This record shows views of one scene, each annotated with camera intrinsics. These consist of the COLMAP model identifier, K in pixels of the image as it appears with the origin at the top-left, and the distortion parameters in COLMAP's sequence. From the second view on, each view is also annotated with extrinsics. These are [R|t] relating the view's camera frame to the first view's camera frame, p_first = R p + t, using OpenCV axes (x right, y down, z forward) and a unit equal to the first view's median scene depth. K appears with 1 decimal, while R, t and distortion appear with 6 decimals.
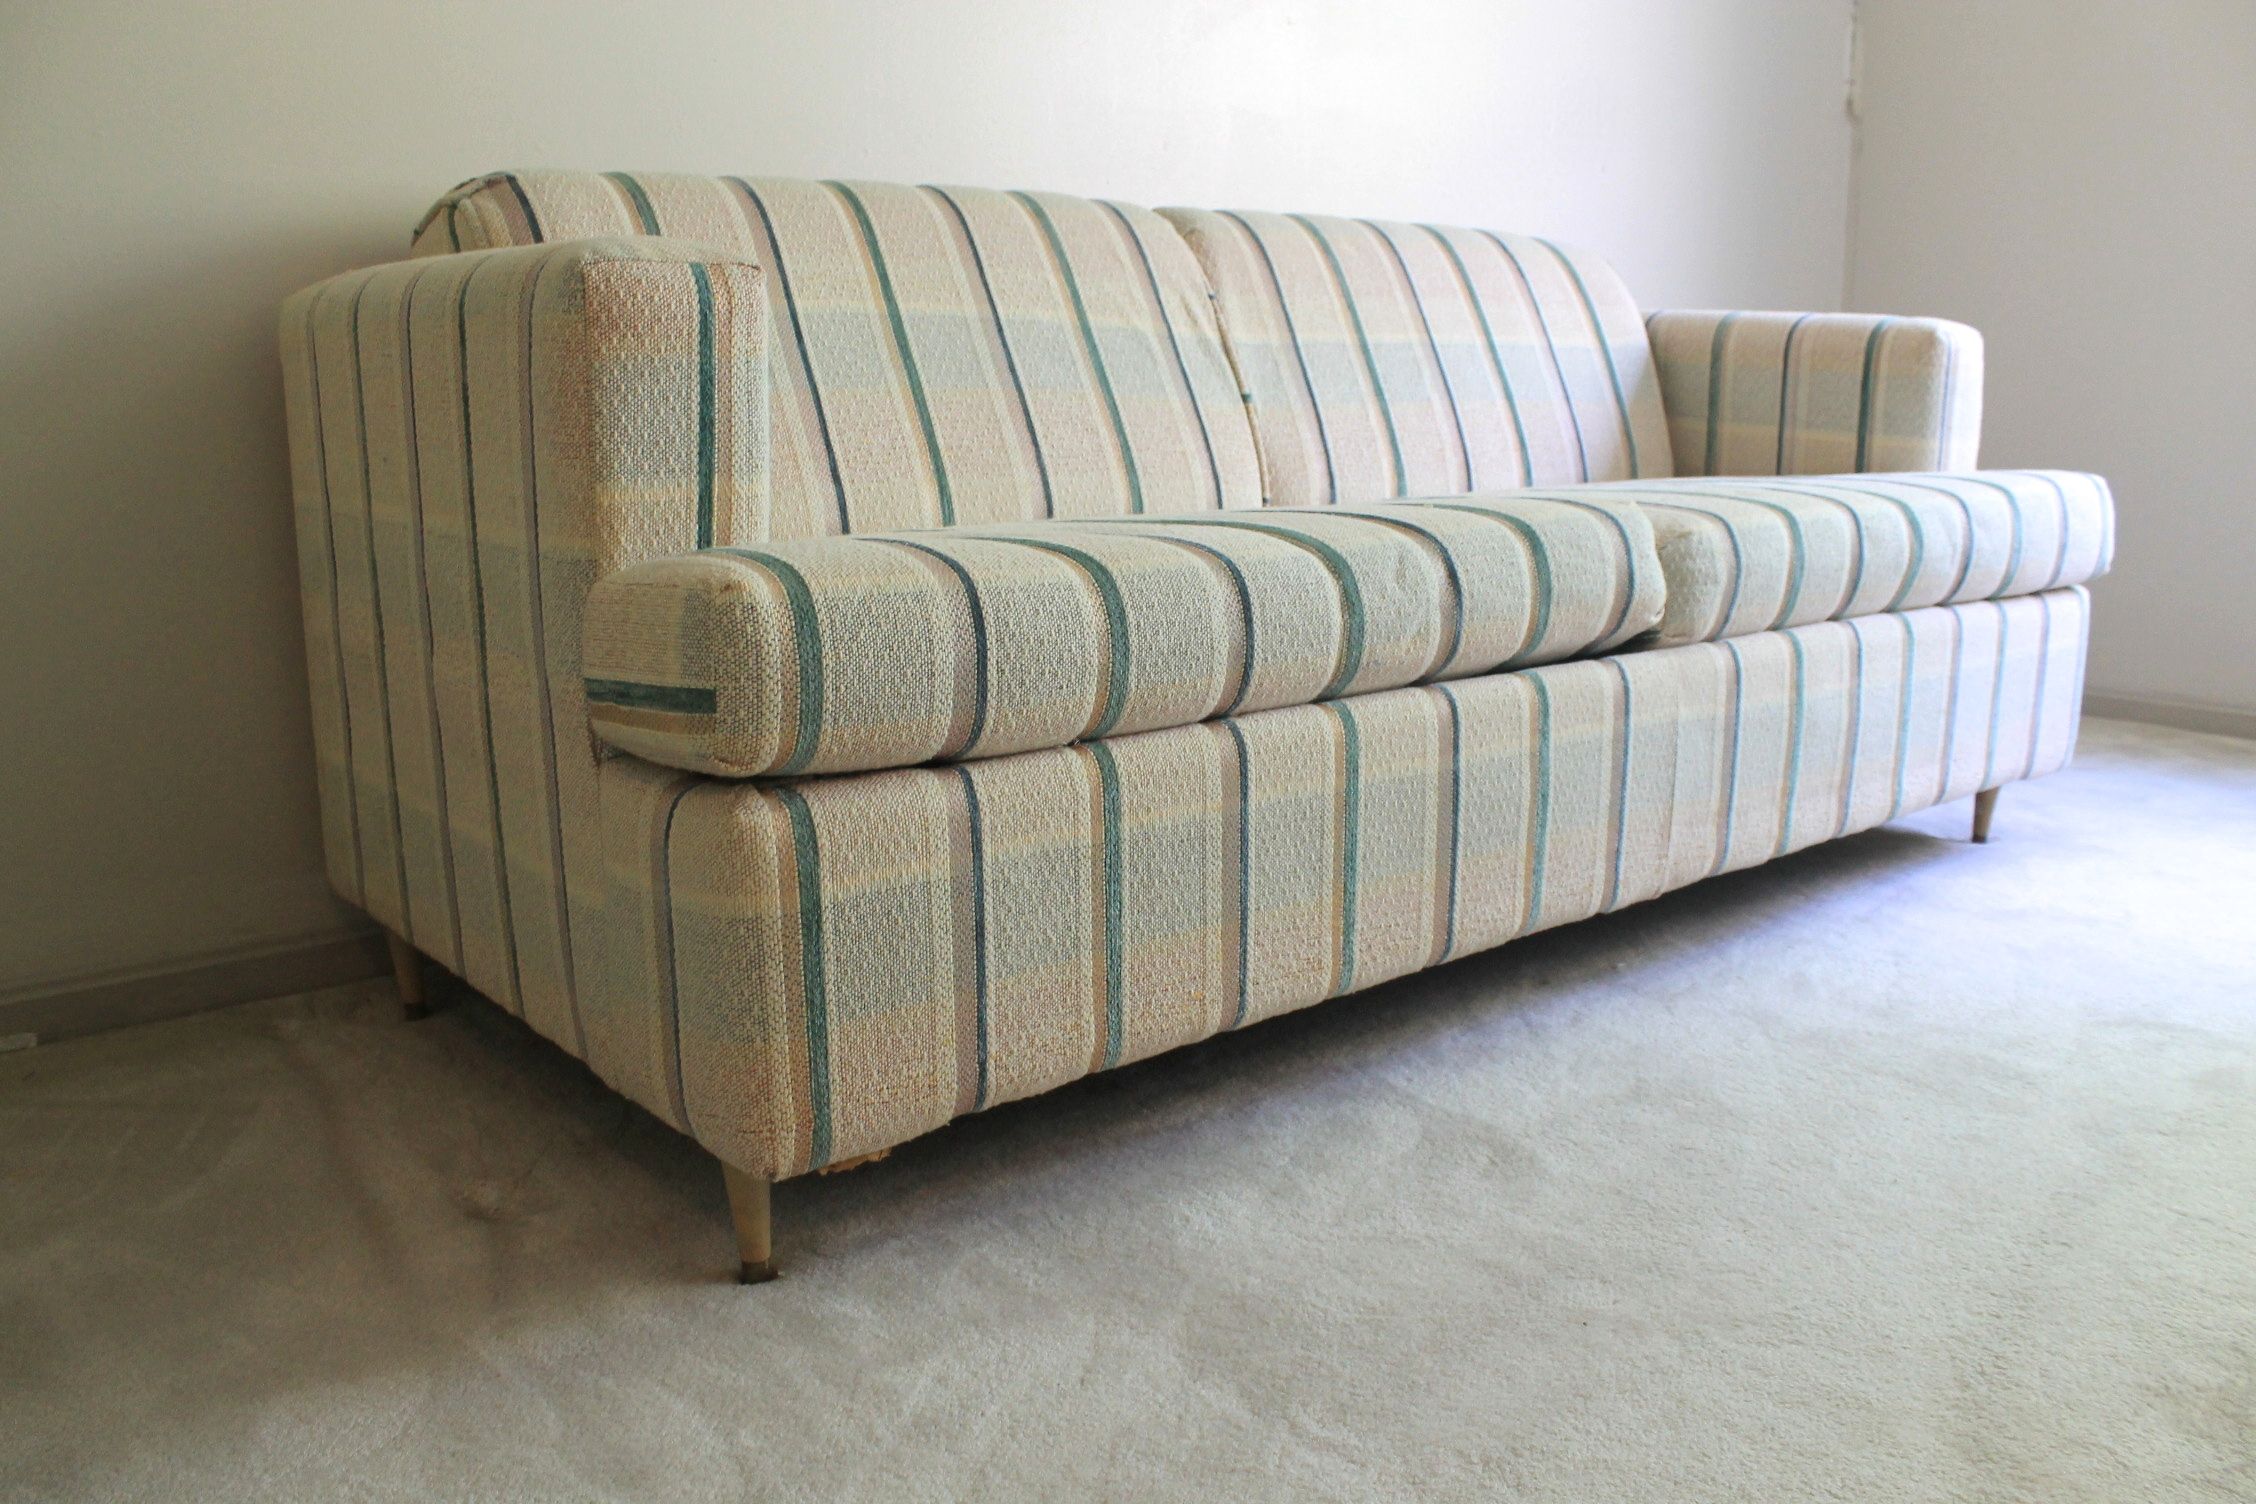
lens RADIAL K [[1592.7, 0, 1128.0], [0, 1592.7, 752.0], [0, 0, 1]] dist [-0.058938, 0.004052]
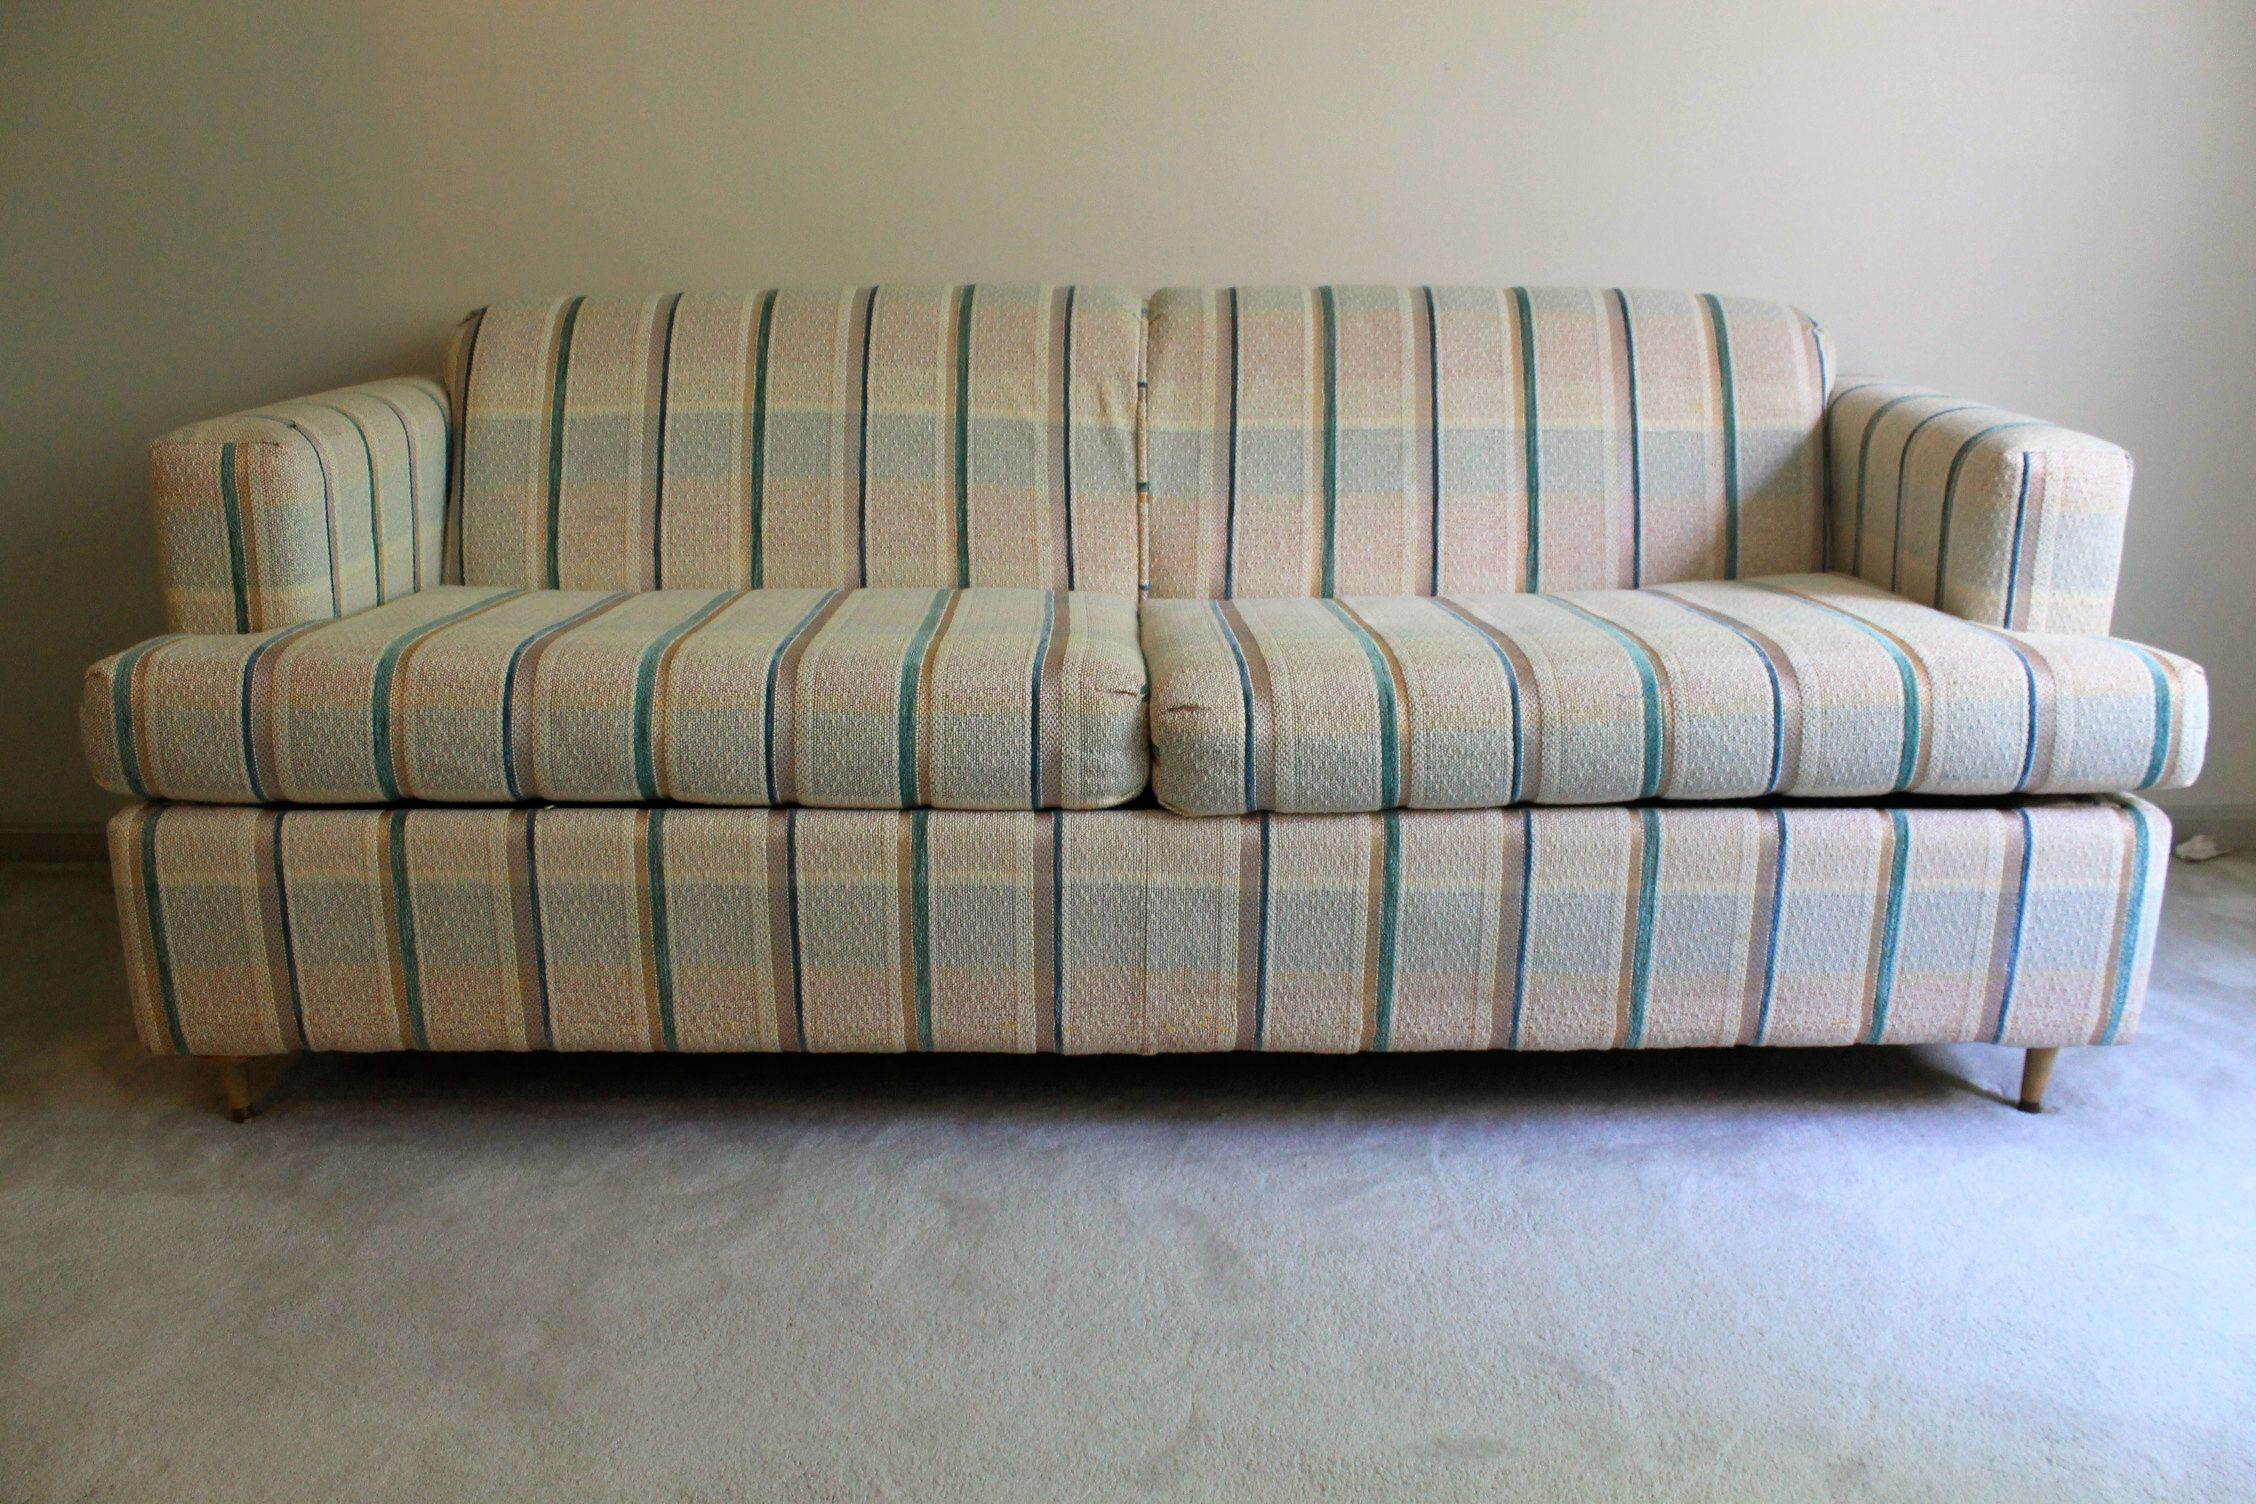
lens RADIAL K [[1592.7, 0, 1128.0], [0, 1592.7, 752.0], [0, 0, 1]] dist [-0.058938, 0.004052]
pose [[0.820333, 0.166090, -0.547236, 0.753656], [-0.139646, 0.986107, 0.089954, -0.163389], [0.554574, 0.002627, 0.832130, 0.148978]]
